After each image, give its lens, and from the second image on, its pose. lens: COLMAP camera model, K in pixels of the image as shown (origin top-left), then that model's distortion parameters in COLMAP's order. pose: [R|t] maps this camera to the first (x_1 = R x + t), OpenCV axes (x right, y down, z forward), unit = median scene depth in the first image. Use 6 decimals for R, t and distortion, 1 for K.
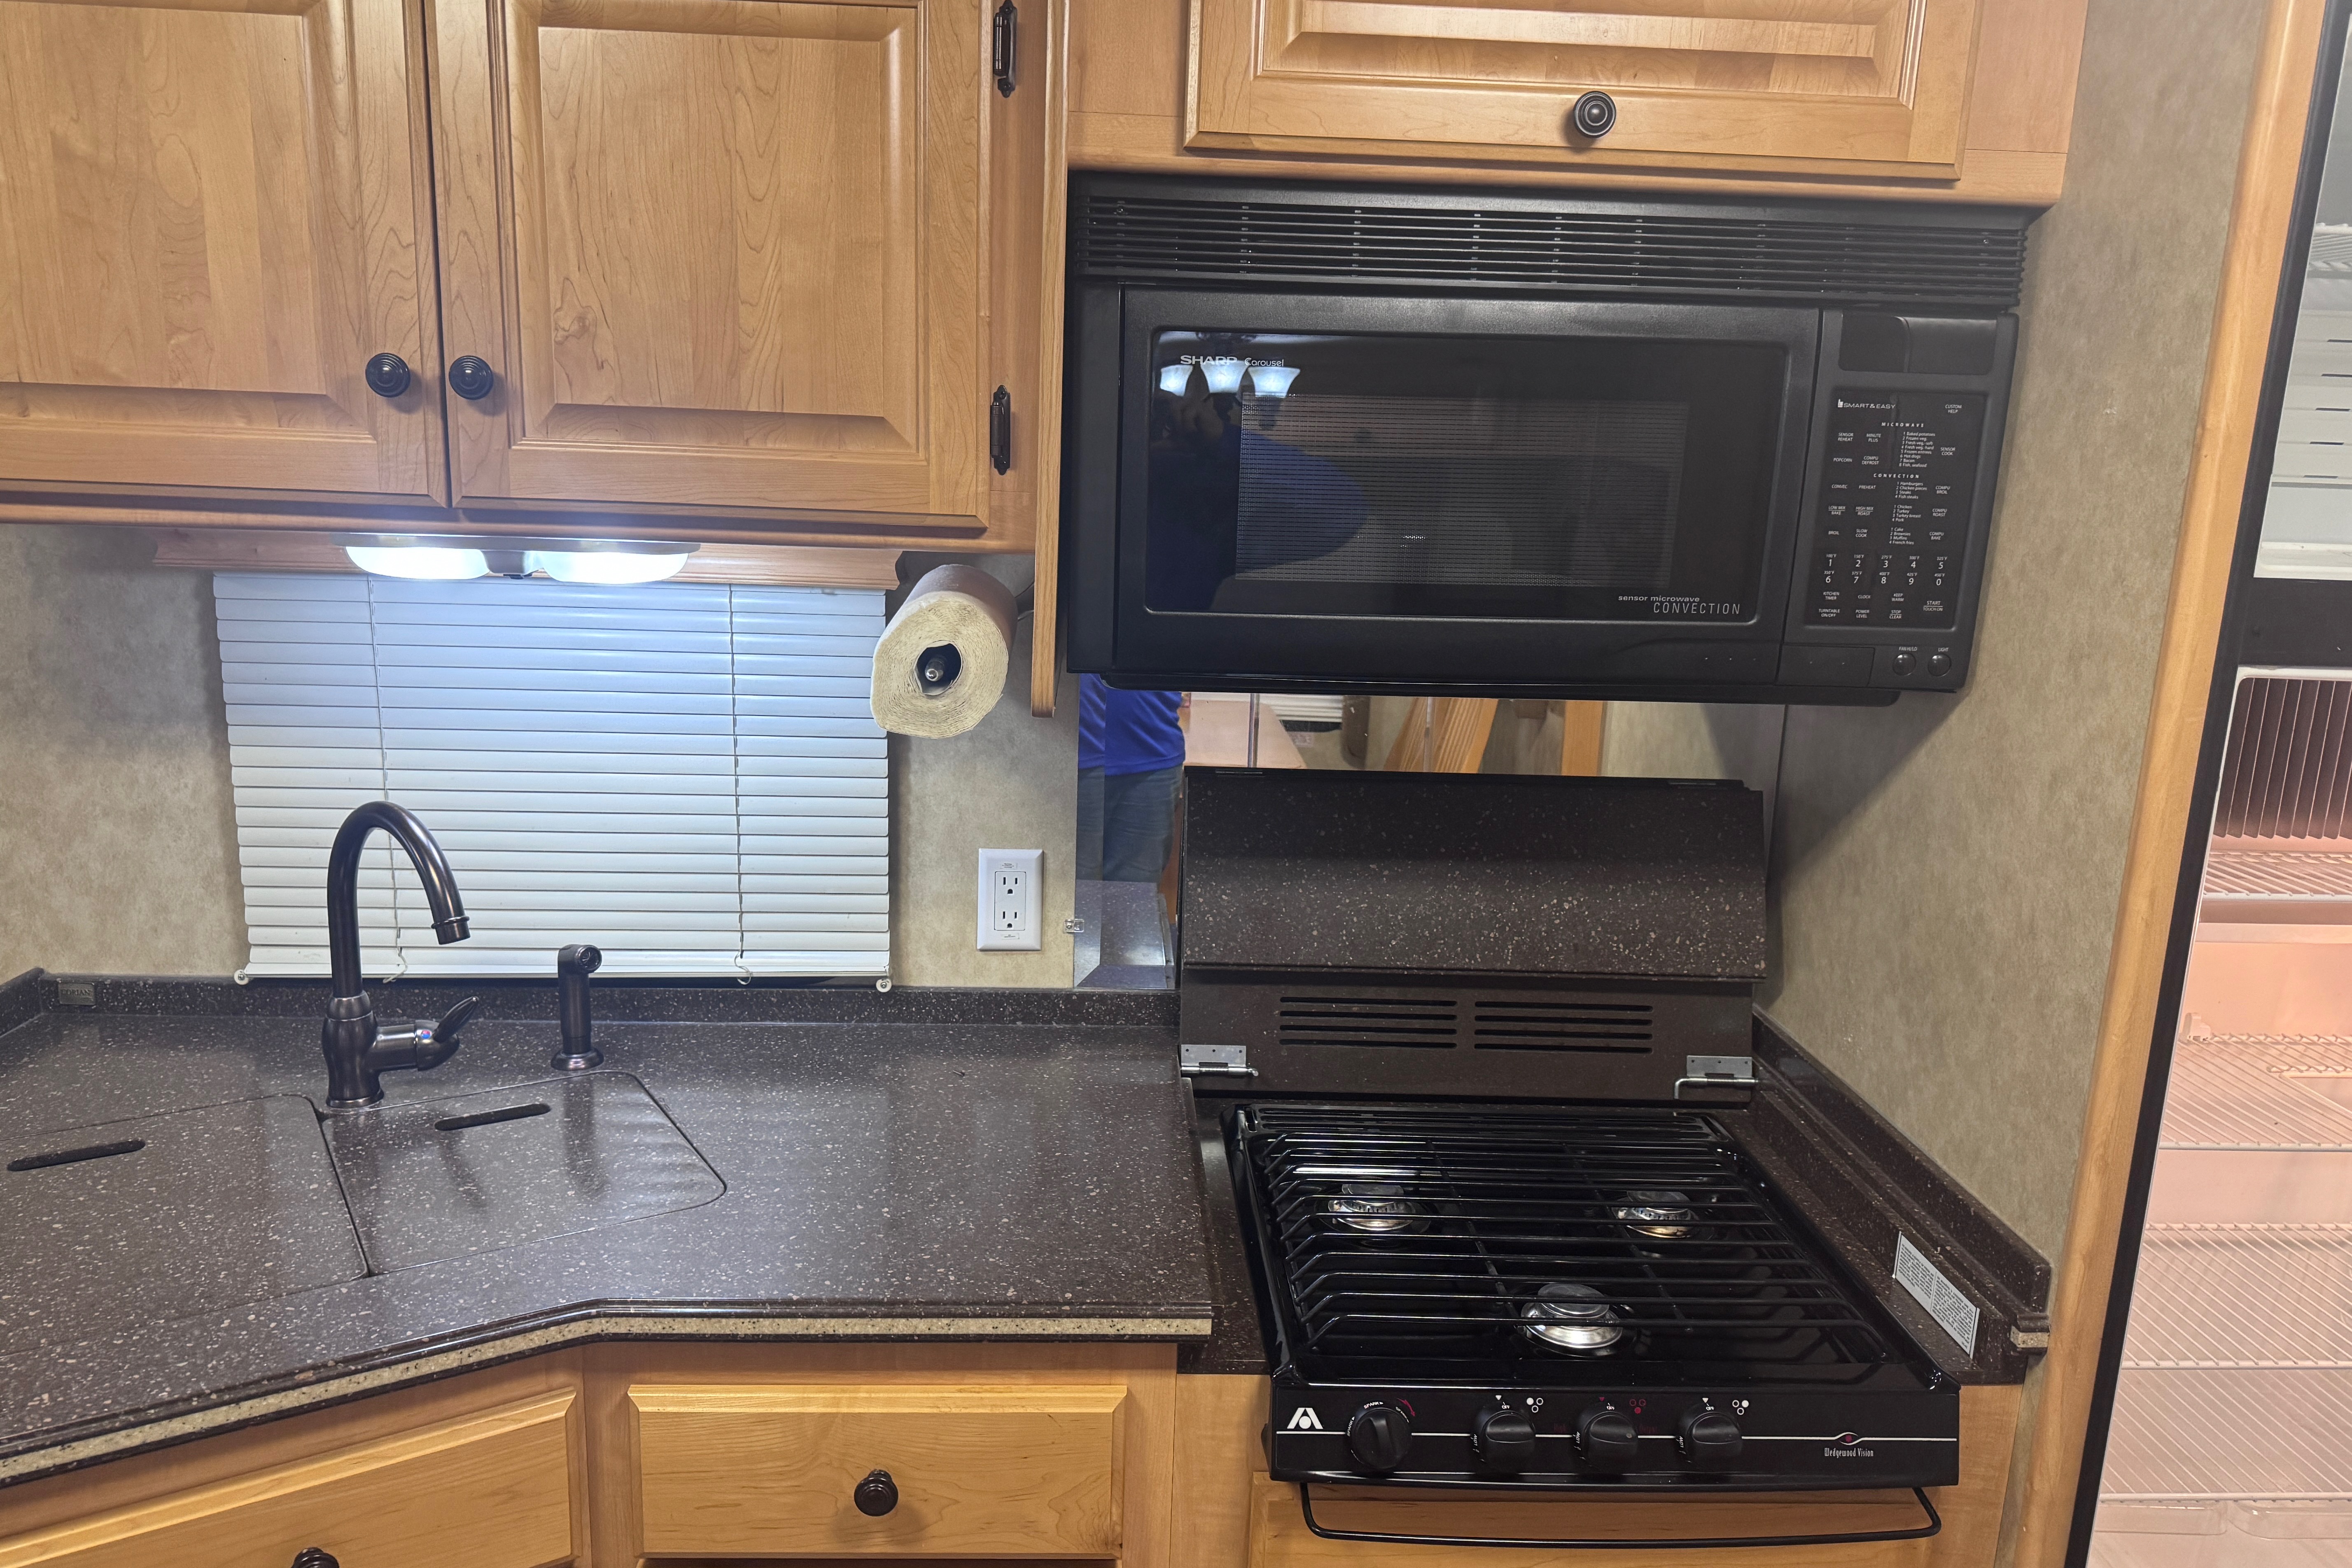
lens RADIAL K [[1666.7, 0, 1176.0], [0, 1666.7, 784.0], [0, 0, 1]] dist [0.036143, -0.046263]
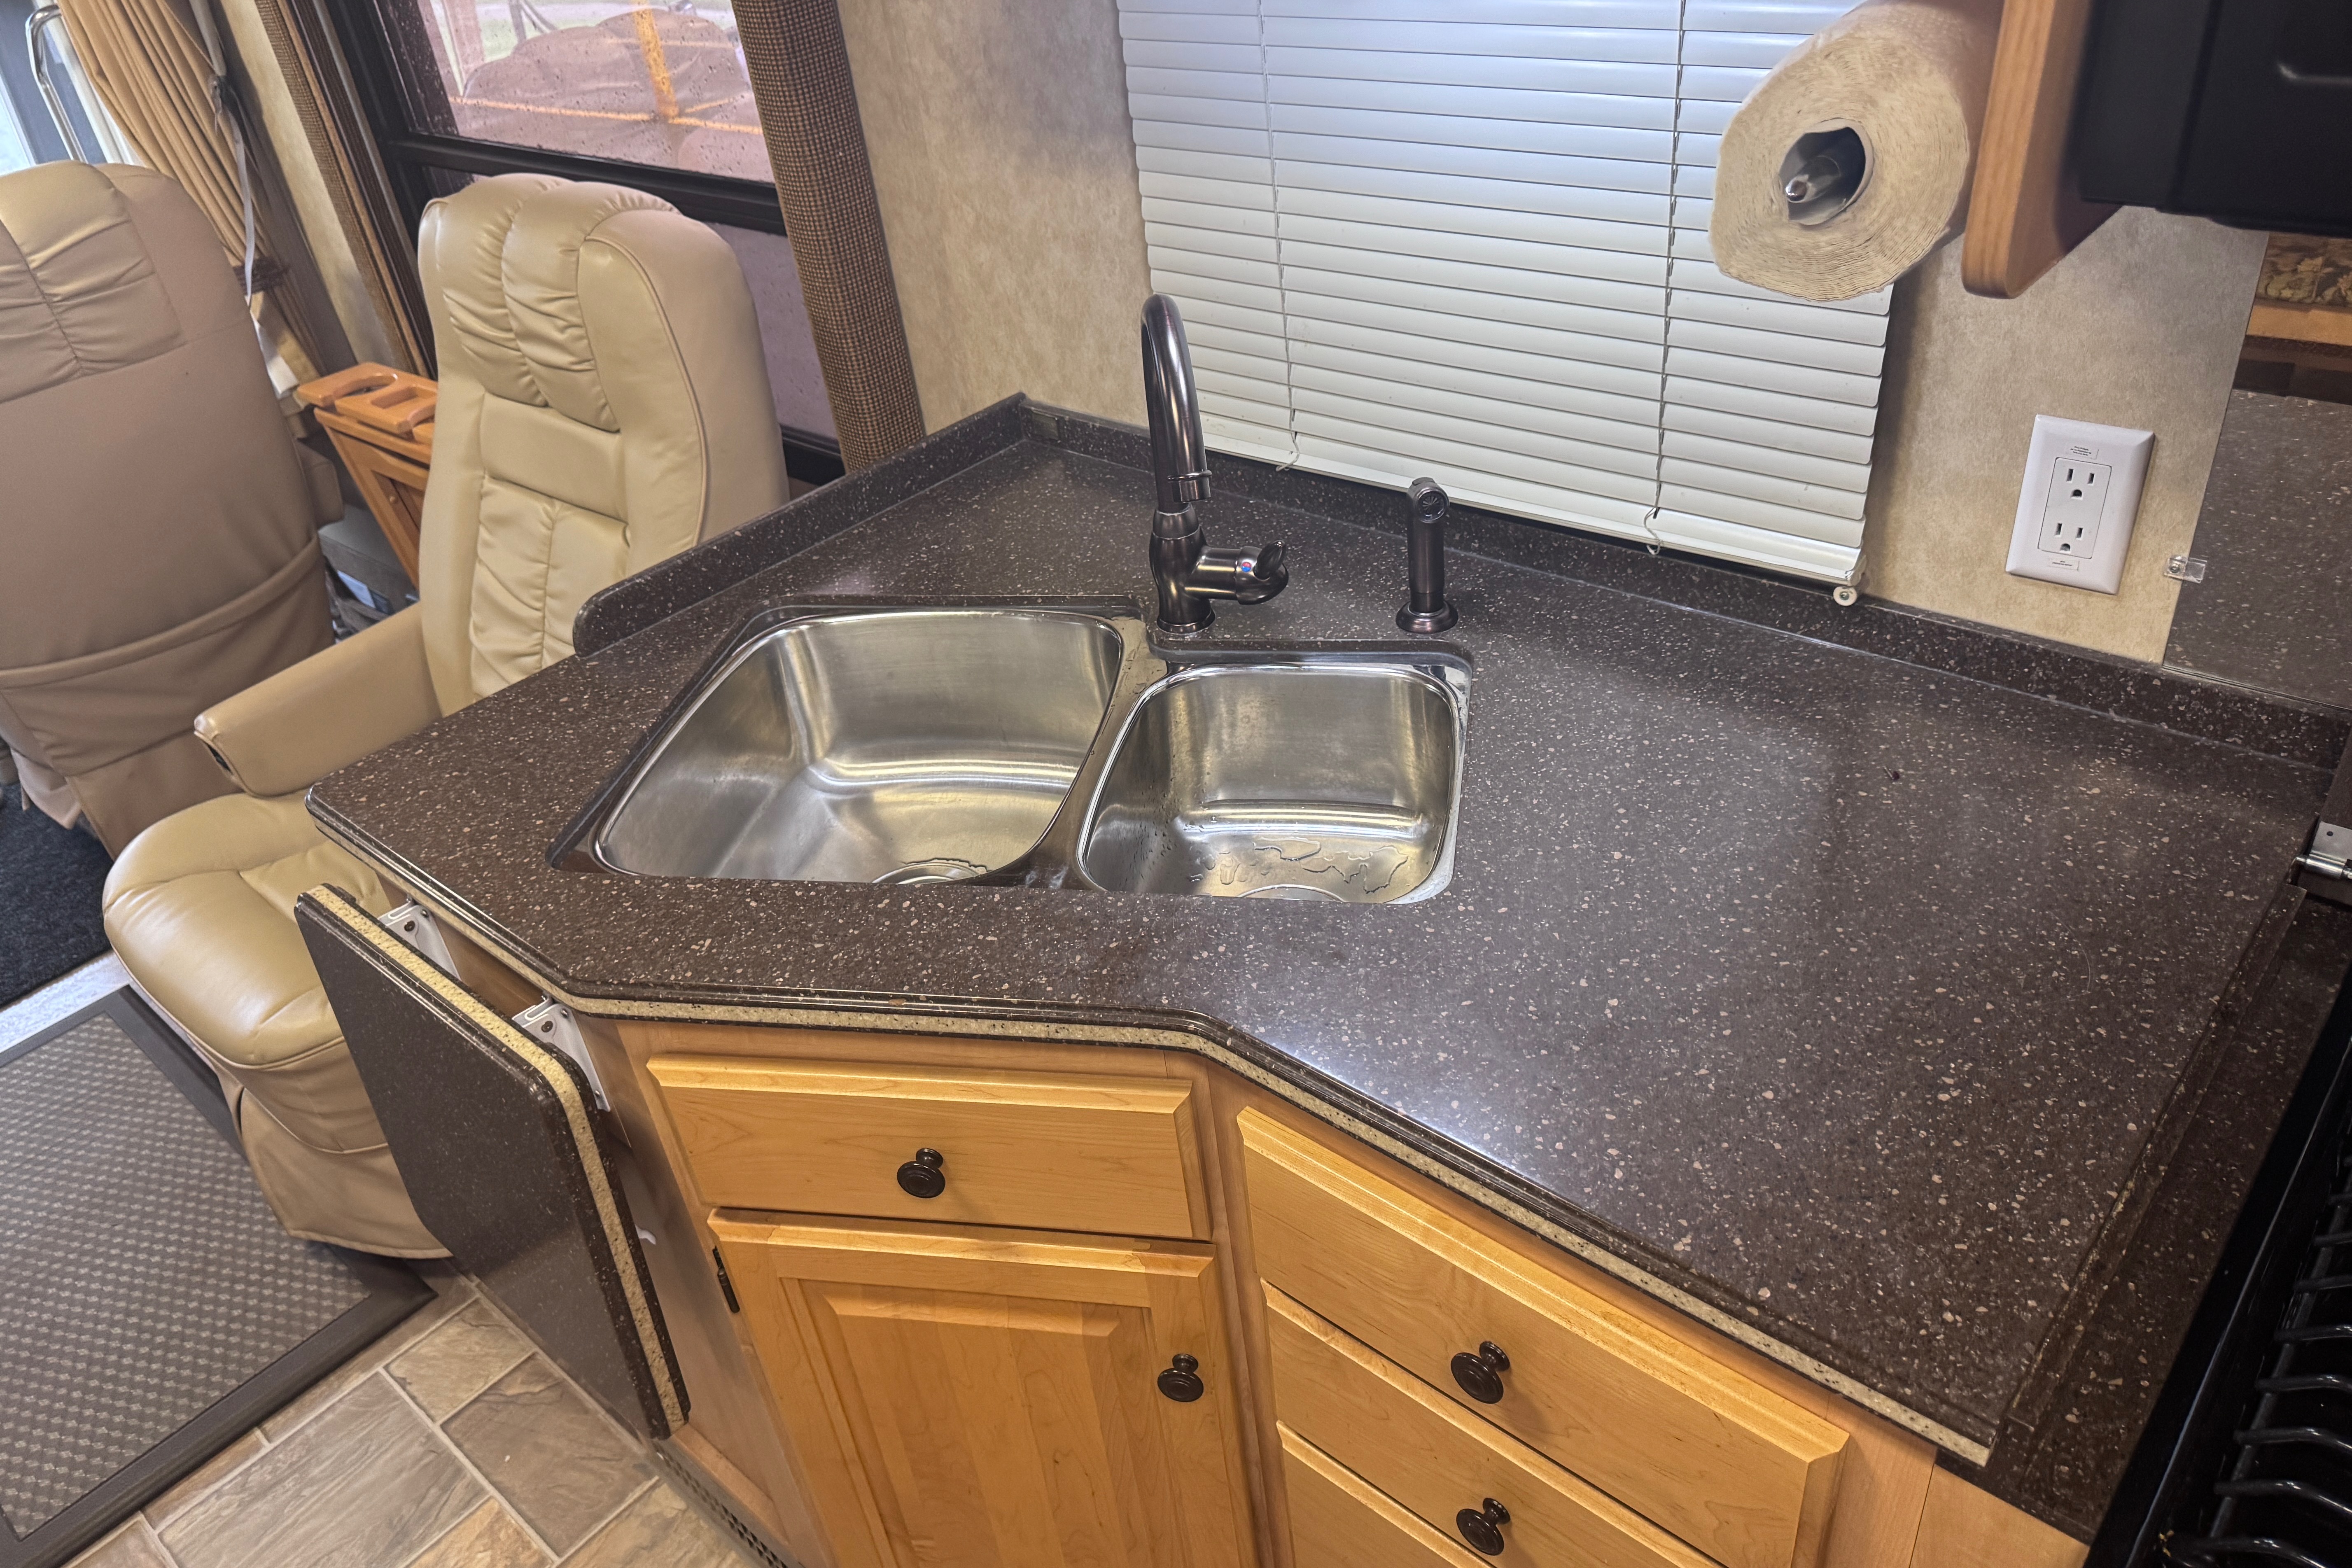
lens RADIAL K [[1668.8, 0, 1144.4], [0, 1668.8, 787.4], [0, 0, 1]] dist [0.100379, -0.141941]
pose [[0.707660, 0.293714, -0.642612, 0.086133], [-0.008103, 0.912816, 0.408291, -0.085216], [0.706507, -0.283724, 0.648343, 0.340998]]
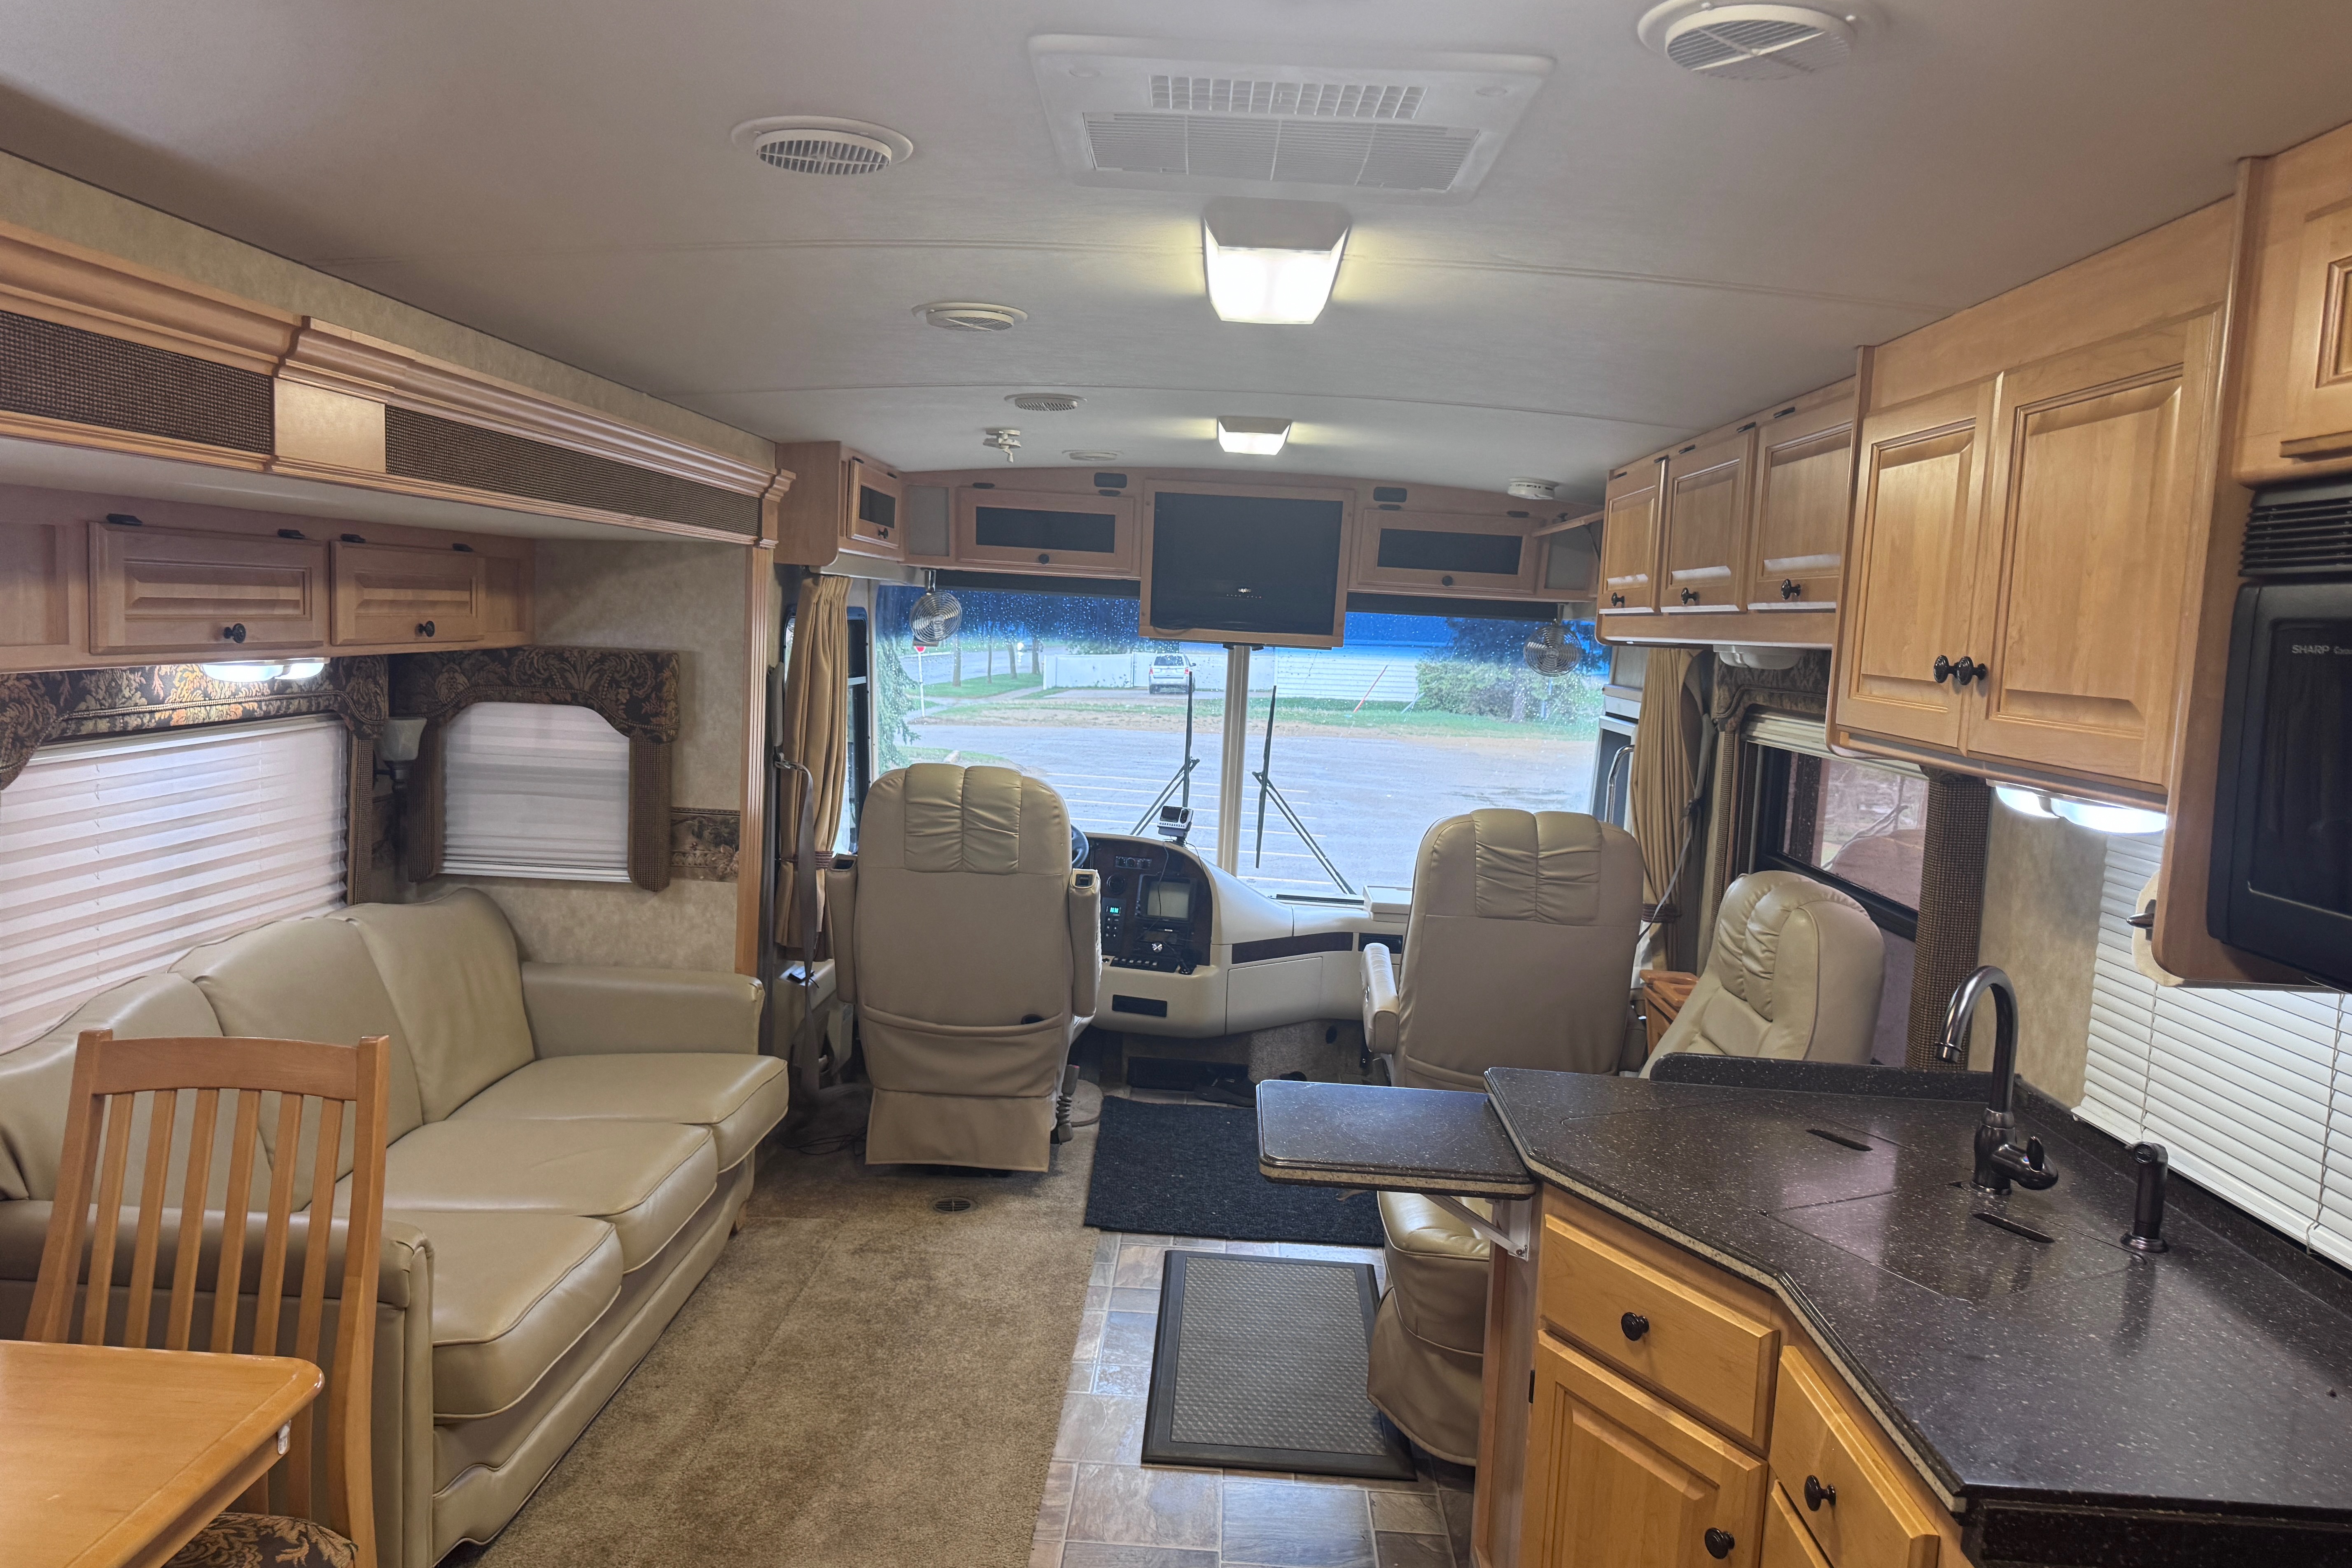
lens RADIAL K [[1666.7, 0, 1176.0], [0, 1666.7, 784.0], [0, 0, 1]] dist [0.036143, -0.046263]
pose [[-0.067467, 0.067002, -0.995469, 0.804852], [-0.256157, 0.963135, 0.082187, -0.064754], [0.964278, 0.260541, -0.047817, 0.305156]]
